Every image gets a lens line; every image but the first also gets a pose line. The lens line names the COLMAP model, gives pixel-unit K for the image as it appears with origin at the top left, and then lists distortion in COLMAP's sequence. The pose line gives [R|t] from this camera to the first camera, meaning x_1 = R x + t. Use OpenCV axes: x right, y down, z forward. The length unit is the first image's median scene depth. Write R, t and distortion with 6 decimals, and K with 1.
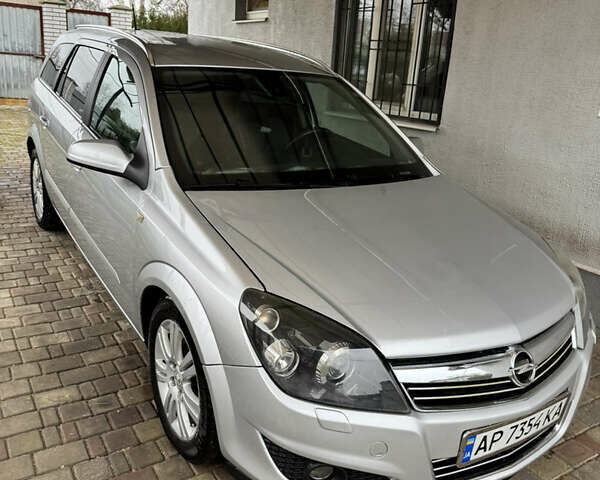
lens RADIAL K [[563.6, 0, 297.4], [0, 563.6, 239.3], [0, 0, 1]] dist [0.118448, -0.198295]
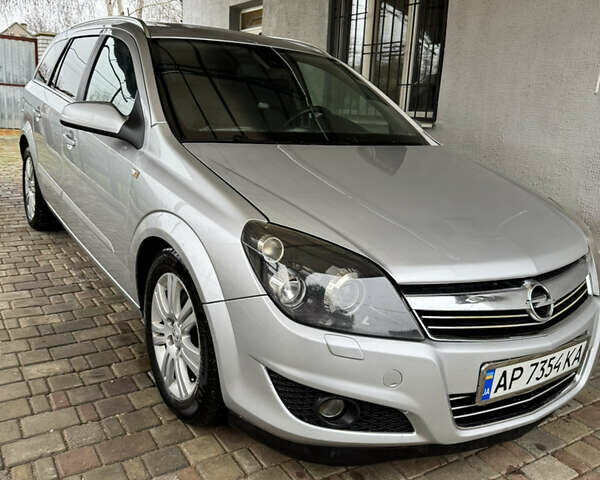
lens RADIAL K [[563.0, 0, 300.0], [0, 563.0, 240.0], [0, 0, 1]] dist [0.128622, -0.224673]
pose [[0.999744, -0.016473, 0.015509, -0.013874], [0.017523, 0.997380, -0.070191, 0.137926], [-0.014312, 0.070445, 0.997413, 0.038923]]
